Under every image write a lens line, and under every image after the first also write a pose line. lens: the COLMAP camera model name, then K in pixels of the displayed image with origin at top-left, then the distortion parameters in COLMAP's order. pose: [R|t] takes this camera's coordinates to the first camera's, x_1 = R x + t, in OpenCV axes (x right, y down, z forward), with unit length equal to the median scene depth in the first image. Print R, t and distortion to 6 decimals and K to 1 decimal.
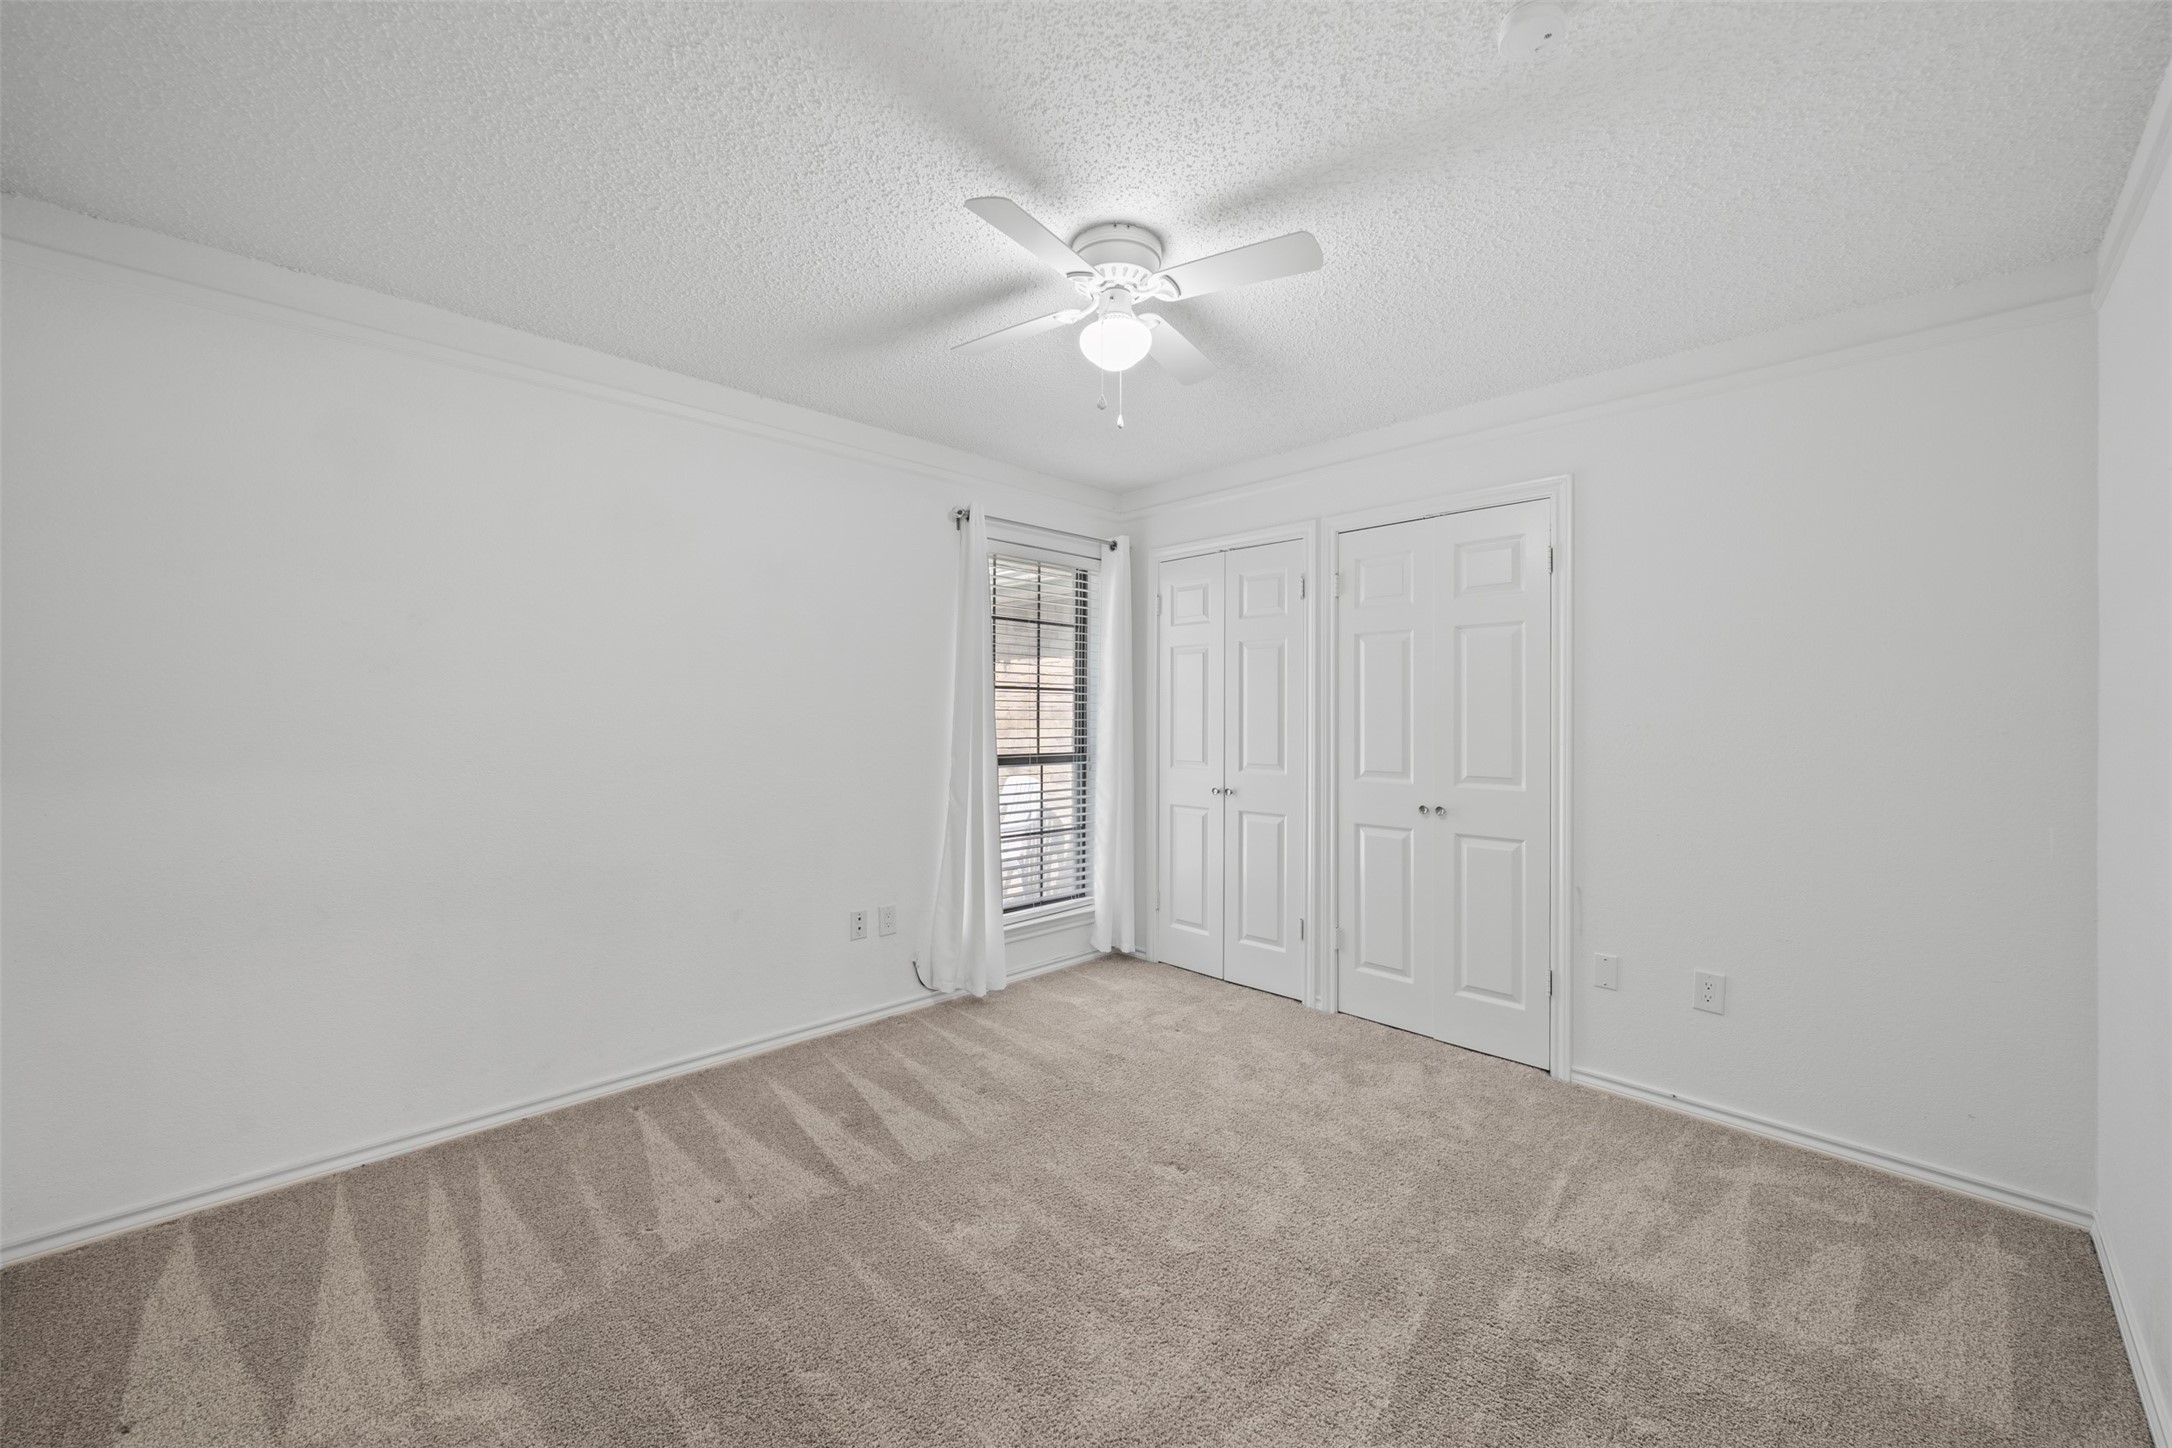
lens RADIAL K [[854.3, 0, 1078.3], [0, 854.3, 713.7], [0, 0, 1]] dist [0.000287, 0.000080]
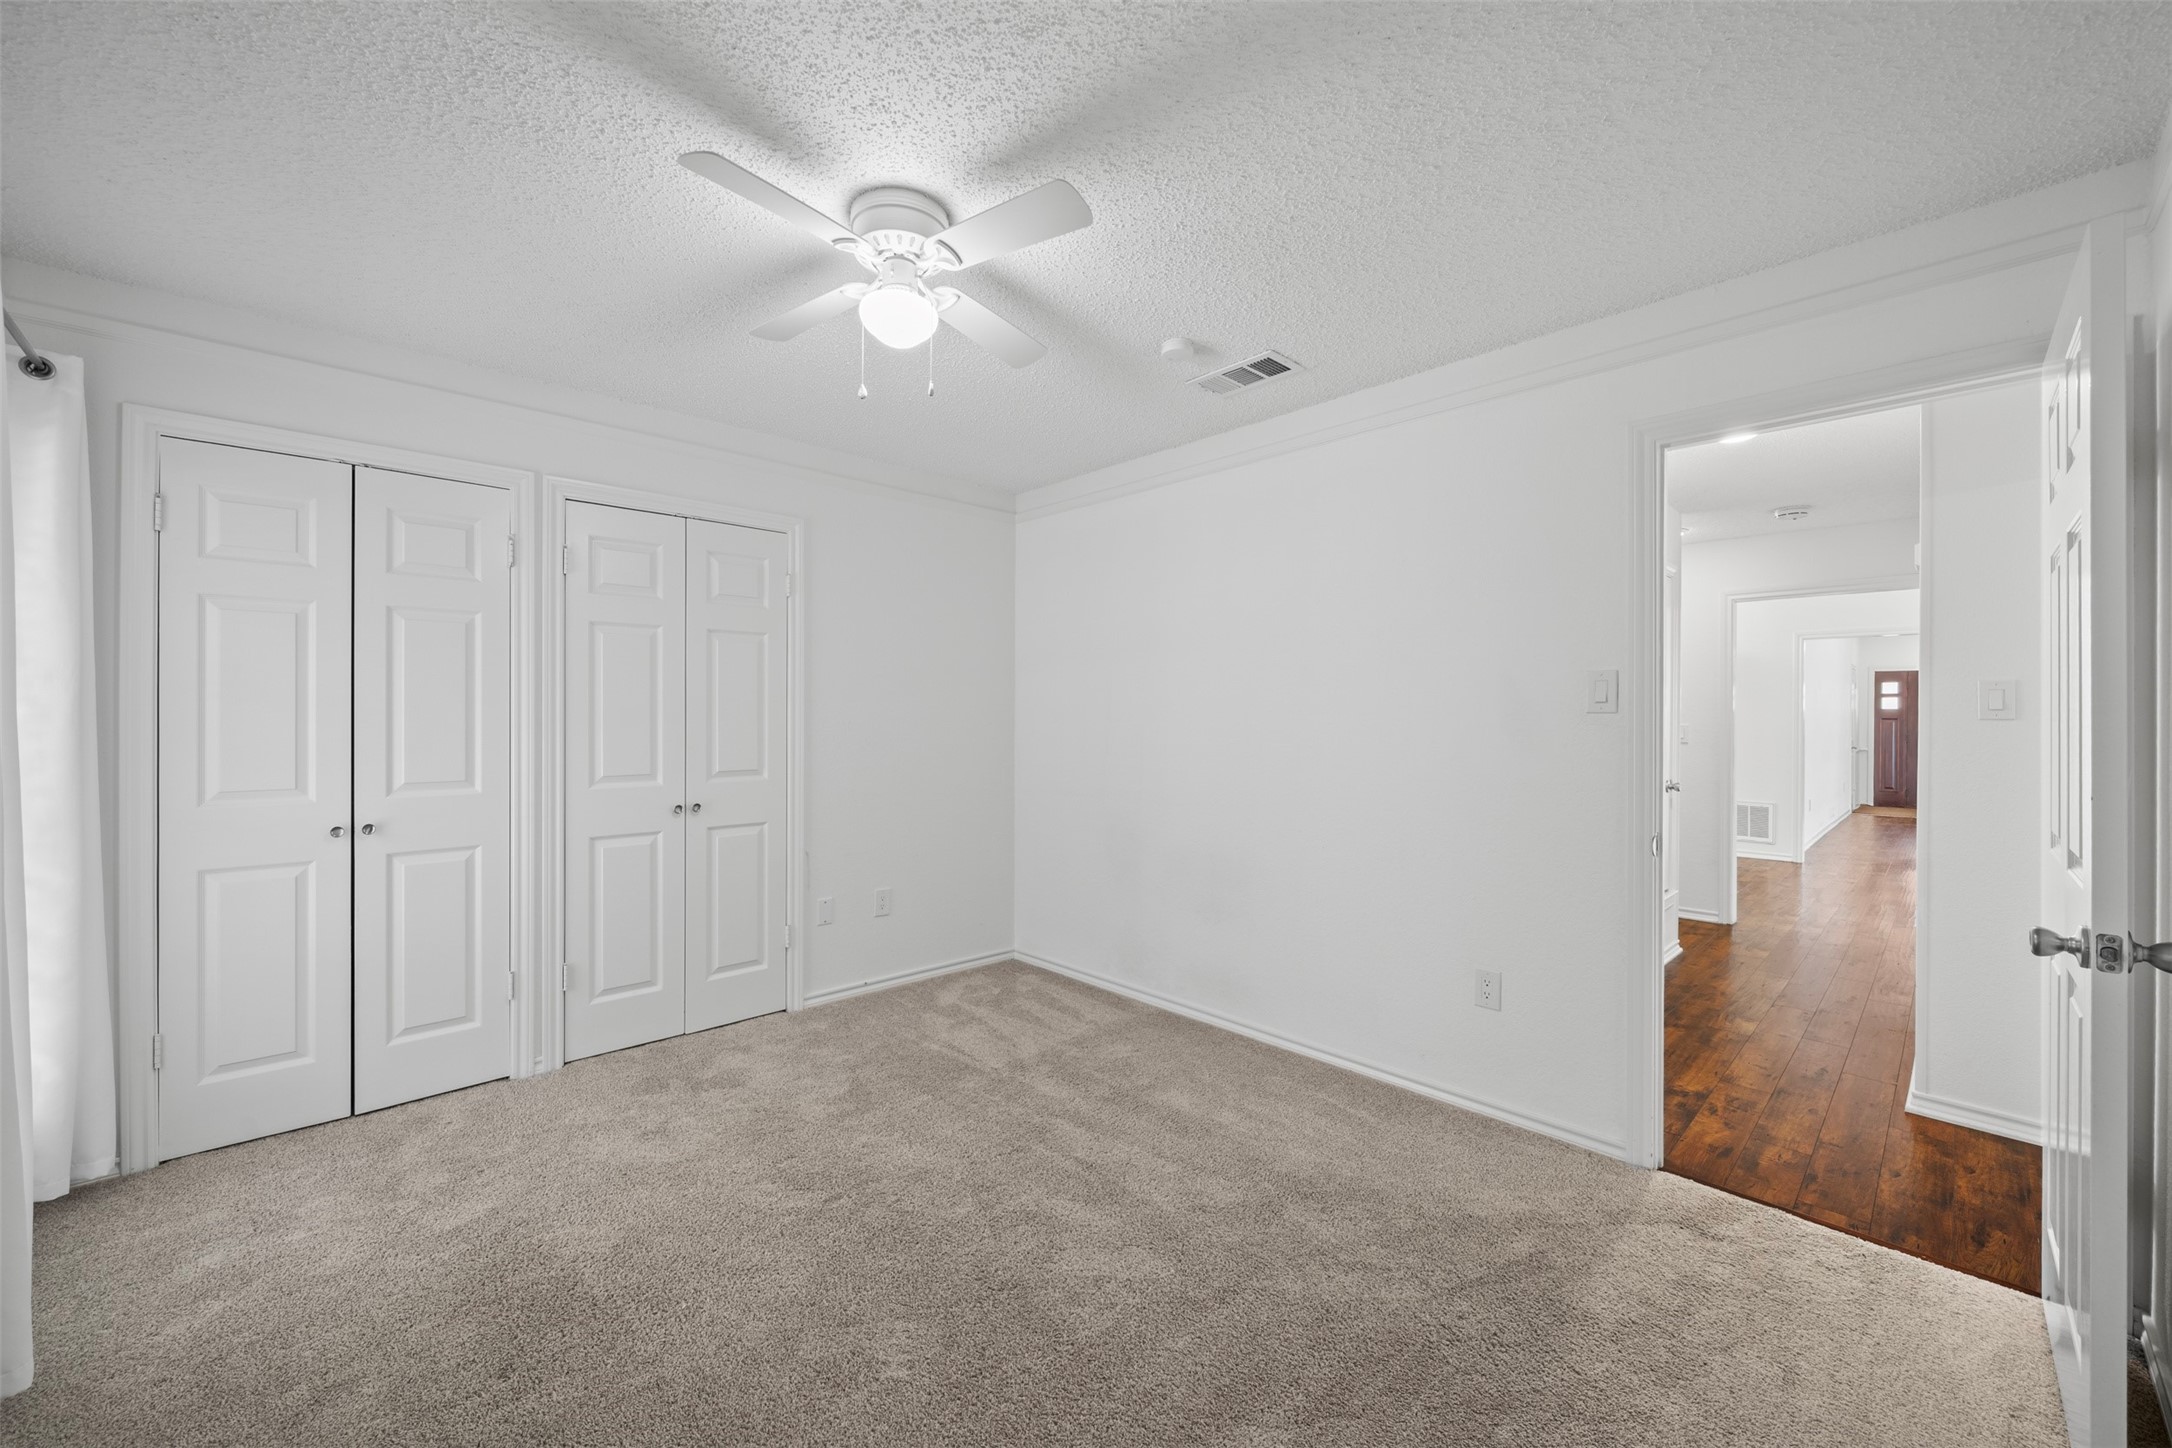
lens RADIAL K [[854.3, 0, 1078.3], [0, 854.3, 713.7], [0, 0, 1]] dist [0.000287, 0.000080]
pose [[-0.002116, 0.000097, 0.999998, -0.634846], [-0.004435, 0.999990, -0.000106, -0.000818], [-0.999988, -0.004435, -0.002116, 0.574638]]
